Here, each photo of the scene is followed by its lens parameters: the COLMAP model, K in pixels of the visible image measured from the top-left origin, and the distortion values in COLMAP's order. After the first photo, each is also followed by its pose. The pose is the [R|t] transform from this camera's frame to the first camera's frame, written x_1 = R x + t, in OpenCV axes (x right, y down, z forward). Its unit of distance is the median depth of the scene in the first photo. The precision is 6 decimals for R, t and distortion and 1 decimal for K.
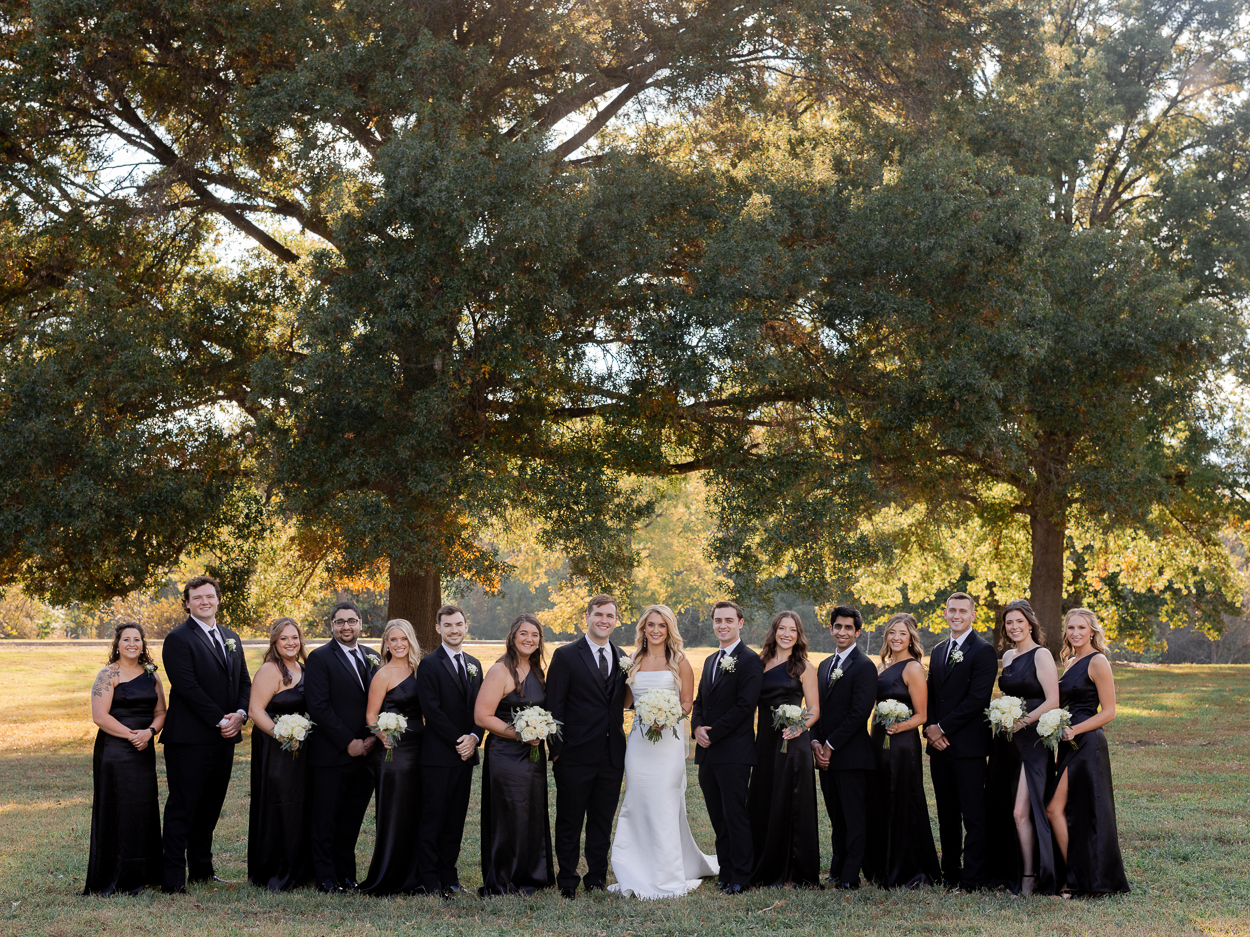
lens RADIAL K [[2754.7, 0, 624.8], [0, 2754.7, 697.6], [0, 0, 1]] dist [0.019879, 0.646159]
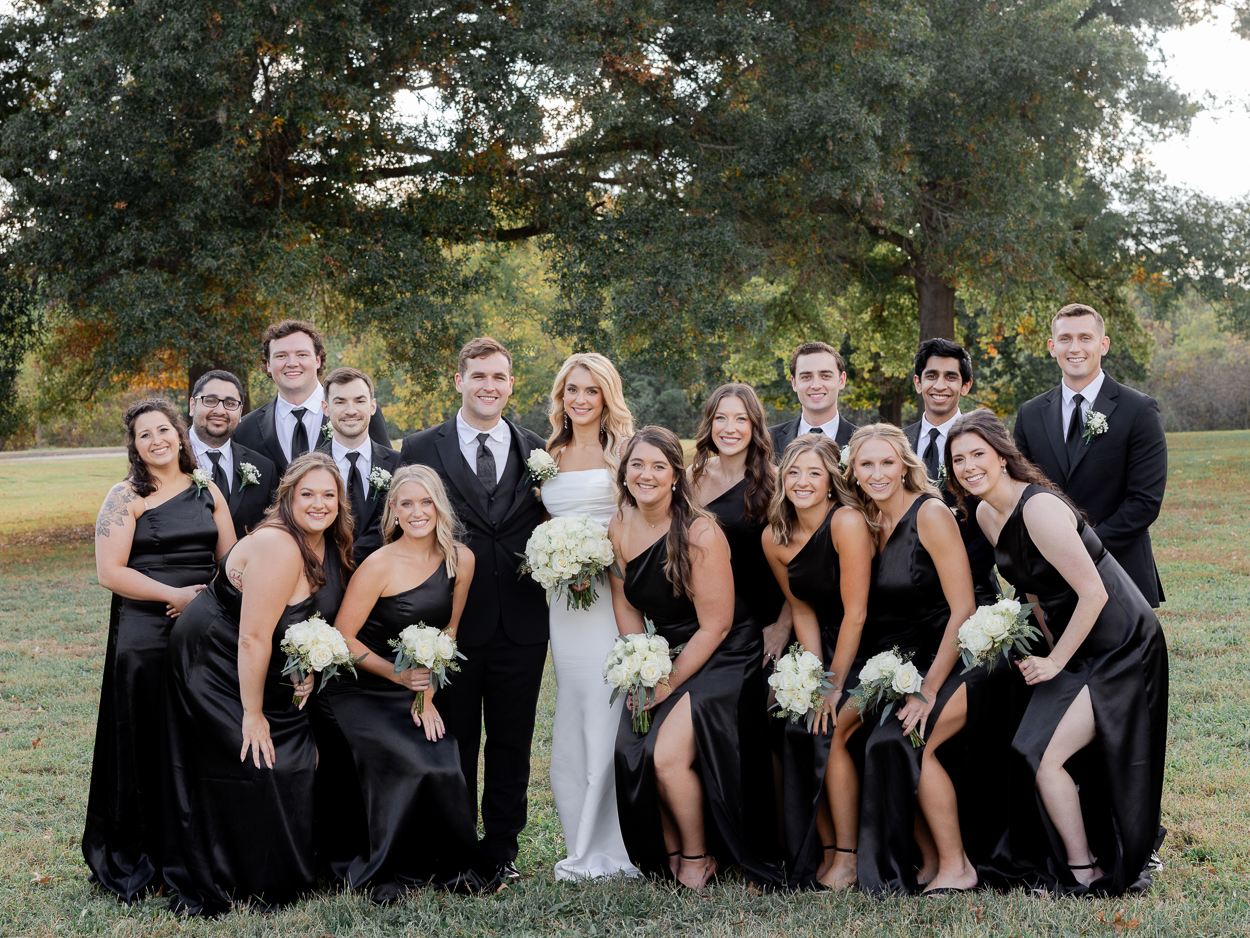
lens RADIAL K [[2843.7, 0, 625.0], [0, 2843.7, 469.0], [0, 0, 1]] dist [-0.053478, 0.775445]
pose [[0.998177, -0.041107, 0.044193, 0.011591], [0.041476, 0.999112, -0.007458, -0.000817], [-0.043847, 0.009278, 0.998995, 0.101292]]
